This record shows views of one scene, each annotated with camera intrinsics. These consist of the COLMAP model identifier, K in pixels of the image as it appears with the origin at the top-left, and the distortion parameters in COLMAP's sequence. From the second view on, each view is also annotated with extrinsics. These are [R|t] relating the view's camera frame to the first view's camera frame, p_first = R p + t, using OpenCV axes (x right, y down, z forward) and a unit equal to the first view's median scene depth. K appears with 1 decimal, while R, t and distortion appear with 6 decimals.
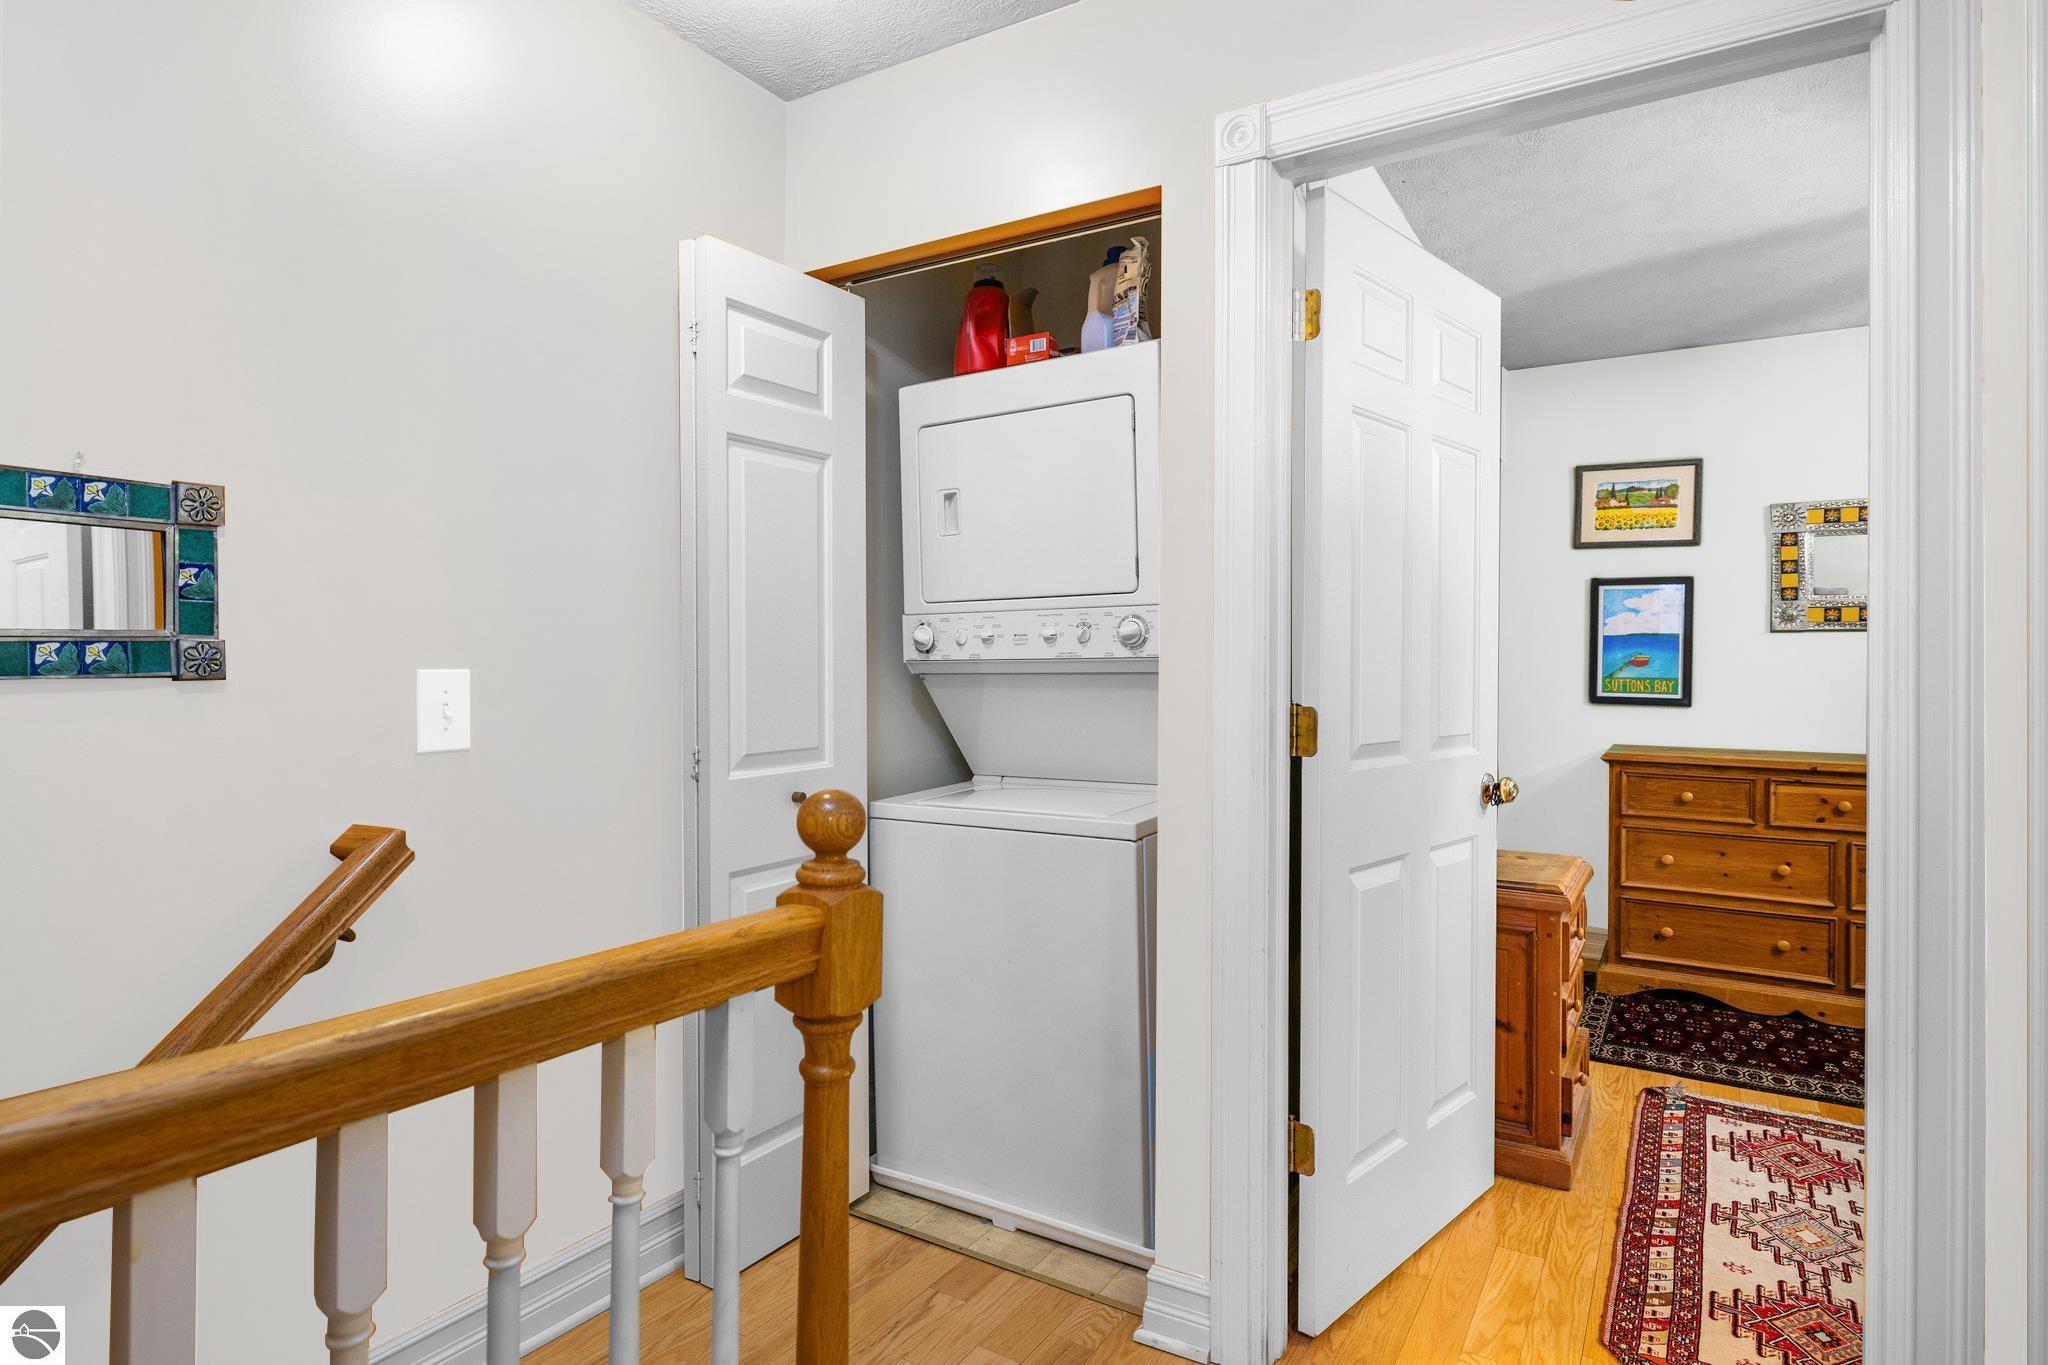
lens RADIAL K [[1109.0, 0, 1025.7], [0, 1109.0, 661.8], [0, 0, 1]] dist [0.030243, -0.000335]
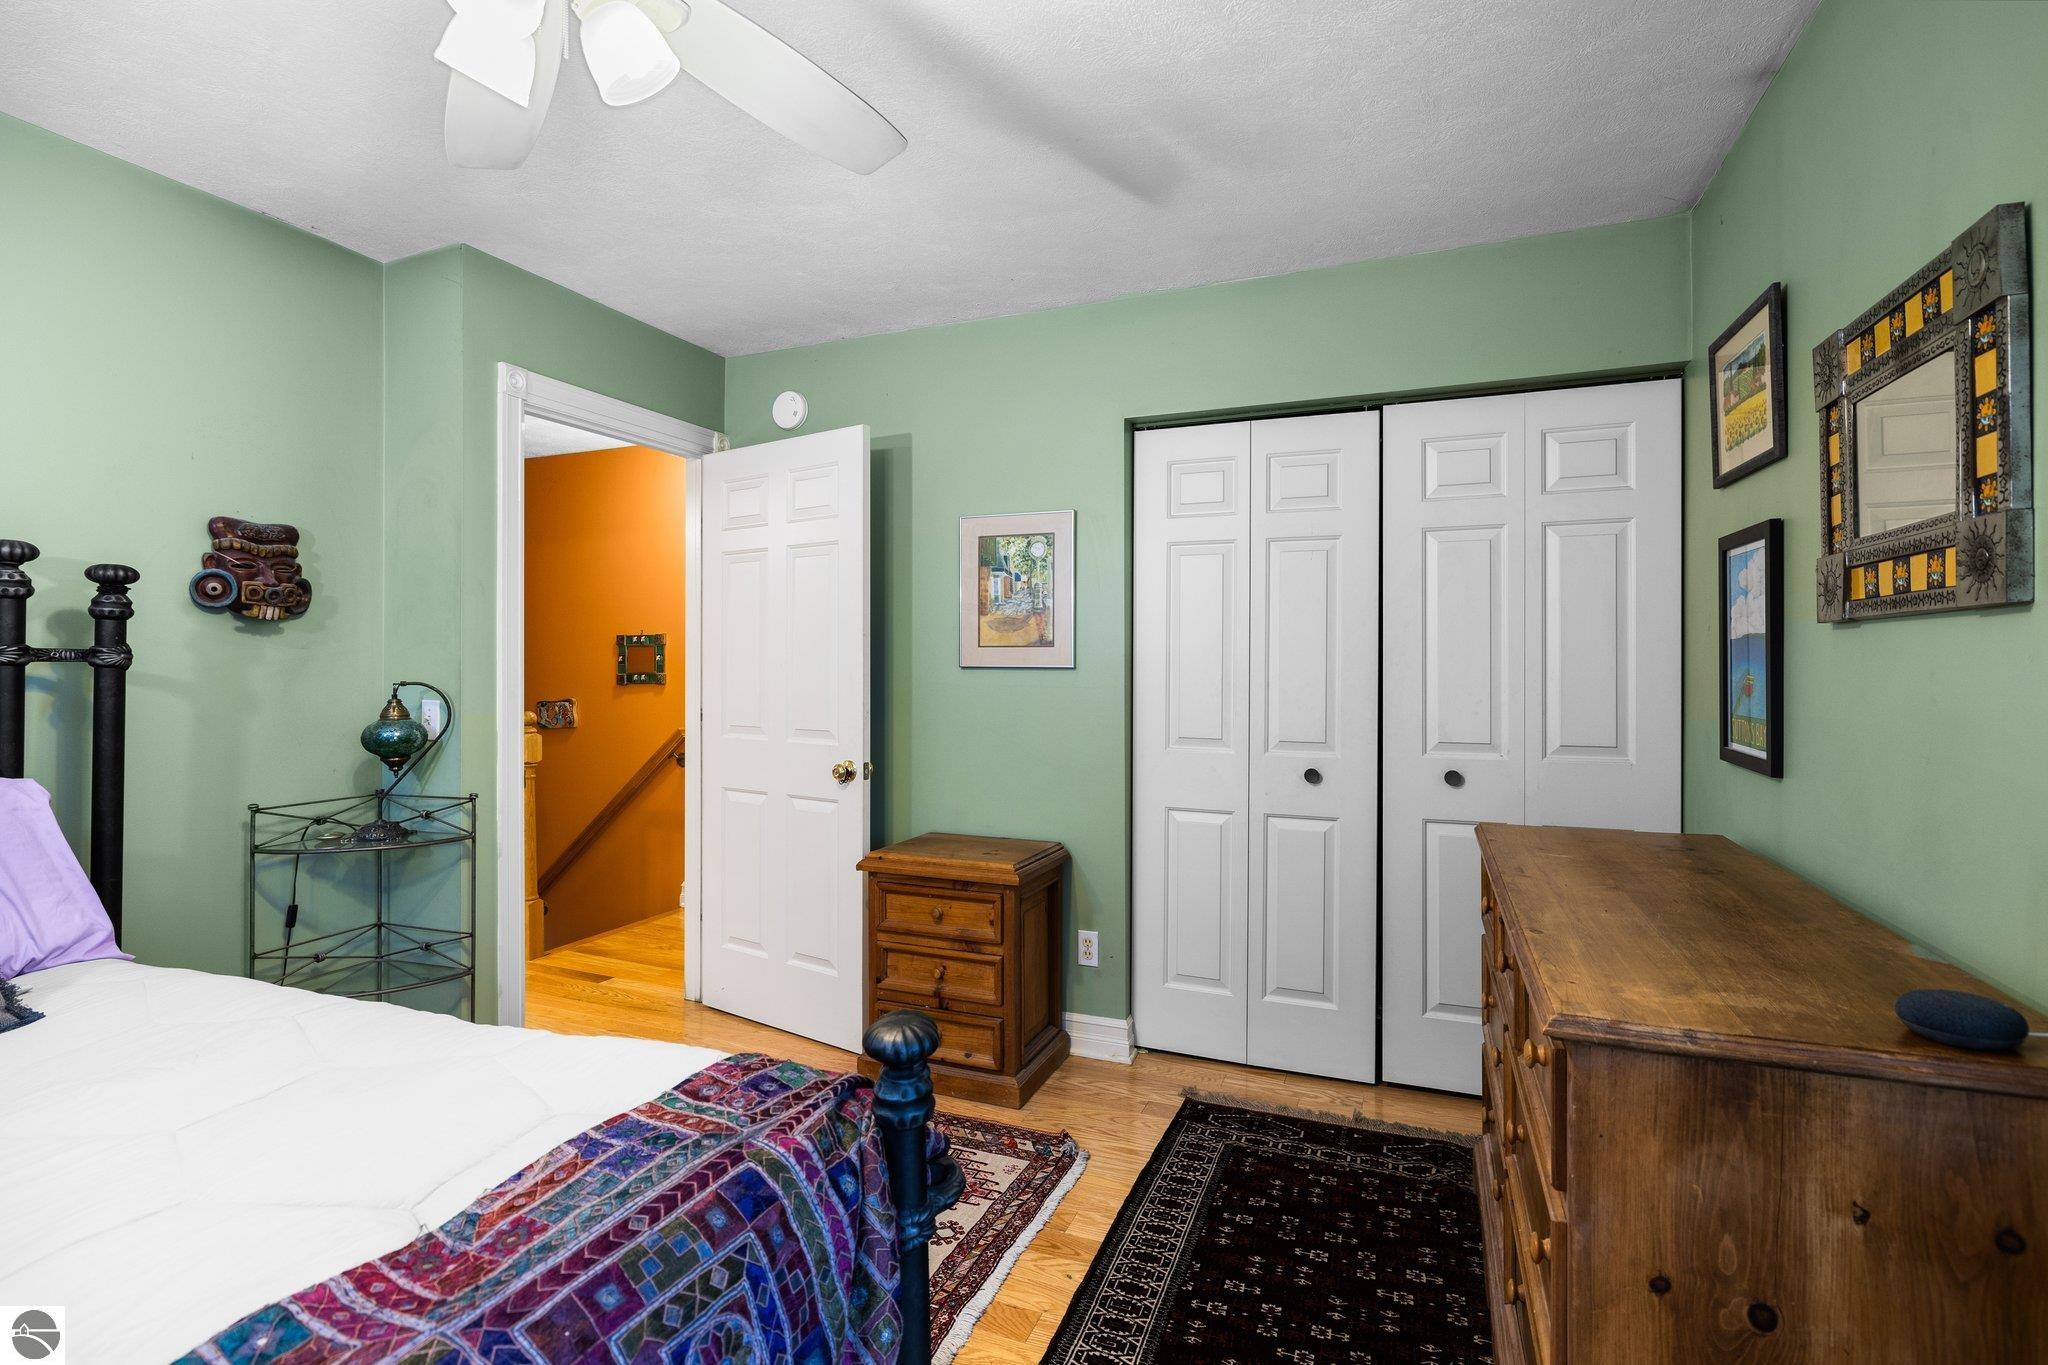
lens RADIAL K [[951.3, 0, 1013.4], [0, 951.3, 671.3], [0, 0, 1]] dist [-0.005312, -0.000188]
pose [[0.152506, -0.001613, -0.988301, 0.999650], [-0.001531, 0.999997, -0.001869, -0.006924], [0.988301, 0.001798, 0.152503, 0.619315]]
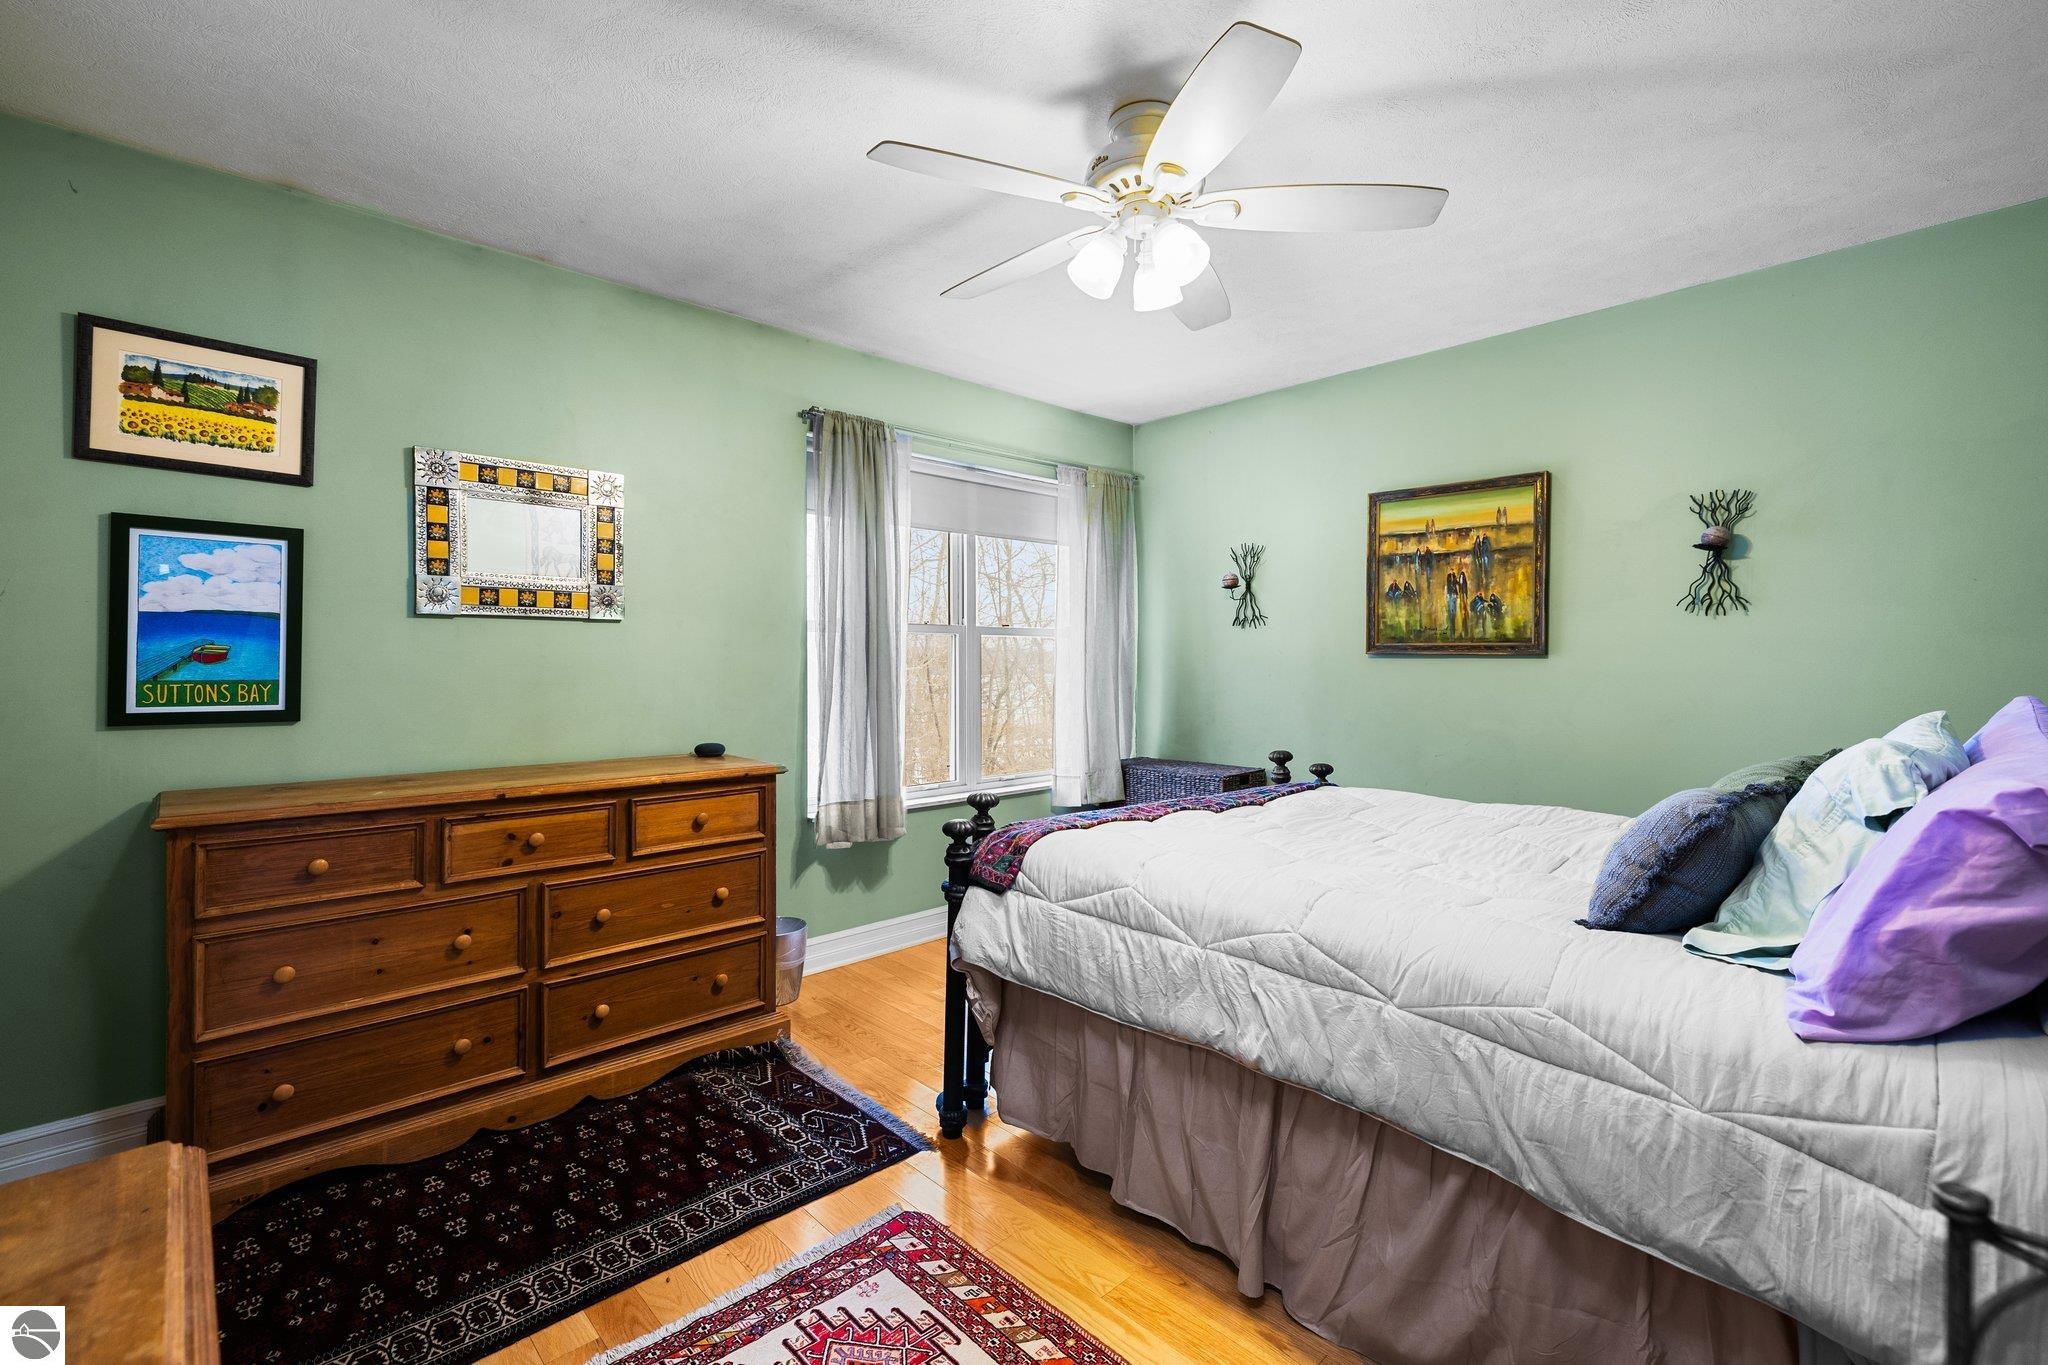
lens RADIAL K [[888.7, 0, 1032.2], [0, 888.7, 656.6], [0, 0, 1]] dist [-0.000224, 0.000164]
pose [[0.254651, -0.003038, 0.967028, 0.193331], [0.003286, 0.999992, 0.002276, 0.001183], [-0.967027, 0.002598, 0.254659, 0.450793]]
